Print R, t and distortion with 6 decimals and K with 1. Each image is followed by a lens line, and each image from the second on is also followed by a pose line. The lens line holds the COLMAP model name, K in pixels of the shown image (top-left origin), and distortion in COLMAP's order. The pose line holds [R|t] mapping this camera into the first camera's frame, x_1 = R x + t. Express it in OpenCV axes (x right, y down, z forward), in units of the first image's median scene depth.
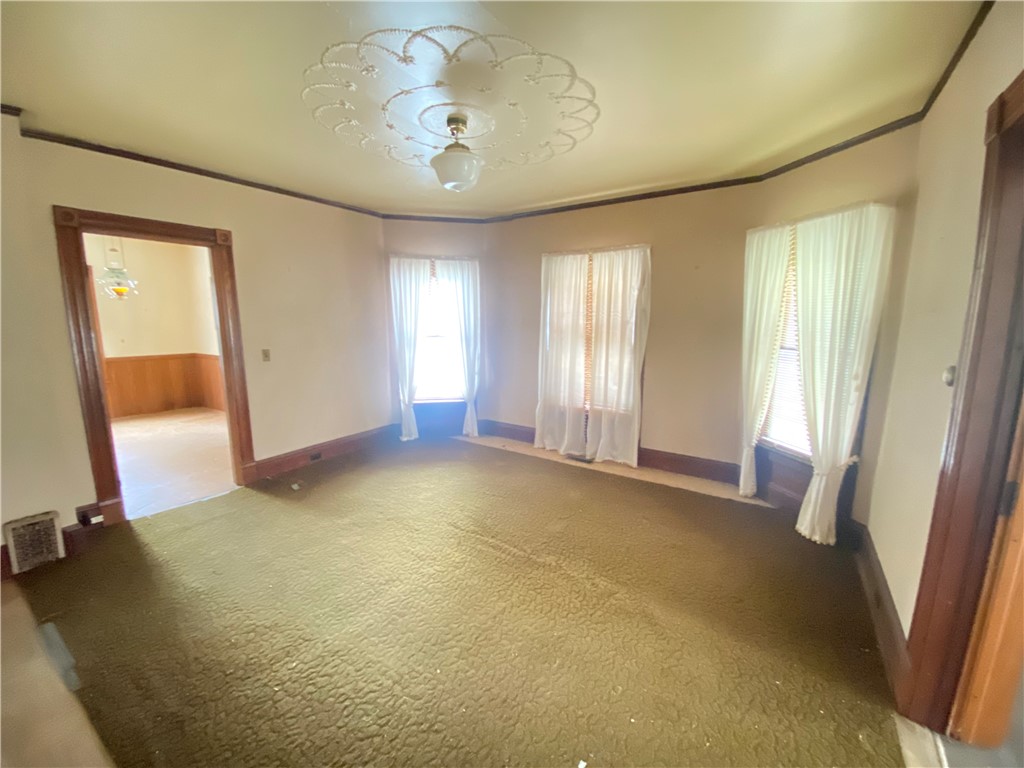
lens RADIAL K [[411.5, 0, 511.9], [0, 411.5, 386.3], [0, 0, 1]] dist [0.046809, -0.030685]
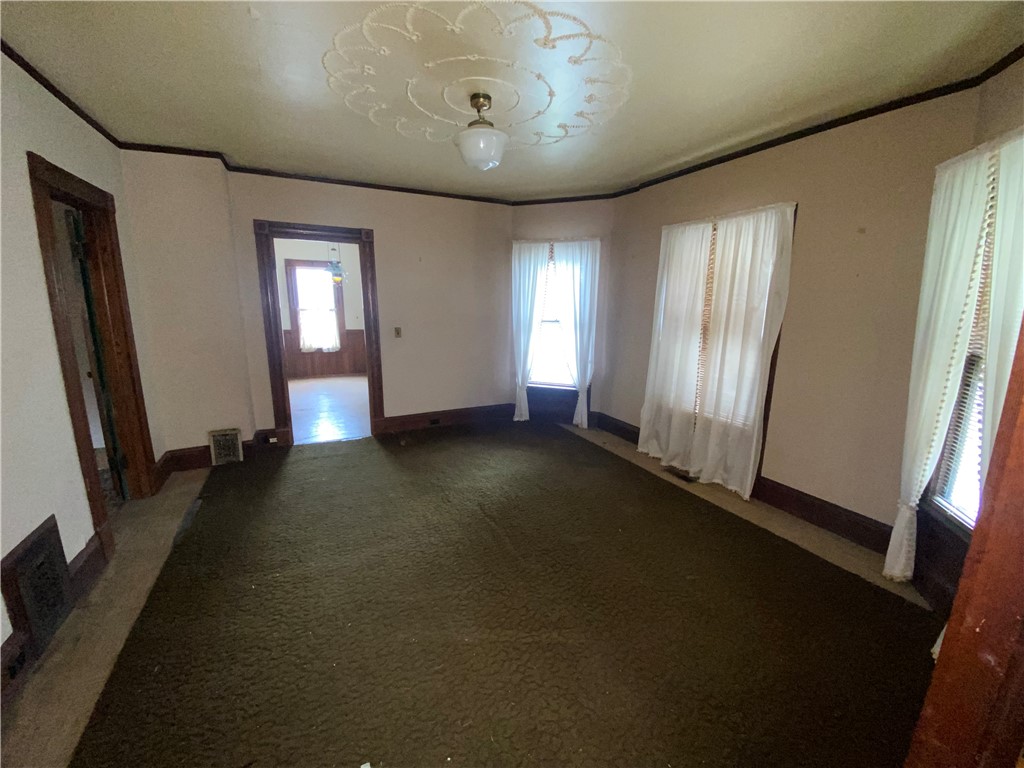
lens RADIAL K [[411.5, 0, 511.9], [0, 411.5, 386.3], [0, 0, 1]] dist [0.046809, -0.030685]
pose [[0.863722, 0.109104, -0.492018, 0.273985], [-0.093015, 0.994024, 0.057138, -0.015681], [0.495311, -0.003586, 0.868708, 0.110944]]
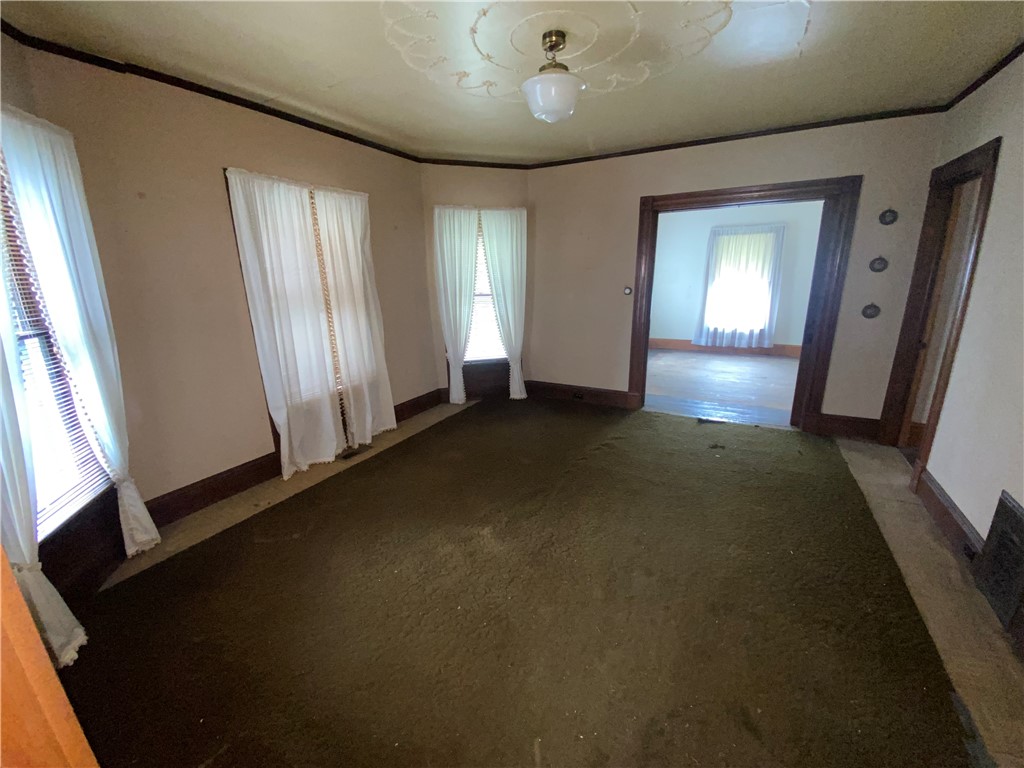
lens RADIAL K [[411.5, 0, 511.9], [0, 411.5, 386.3], [0, 0, 1]] dist [0.046809, -0.030685]
pose [[-0.086885, -0.265168, 0.960280, -0.647216], [0.182095, 0.943458, 0.276999, -0.122718], [-0.979435, 0.198929, -0.033687, 0.721355]]
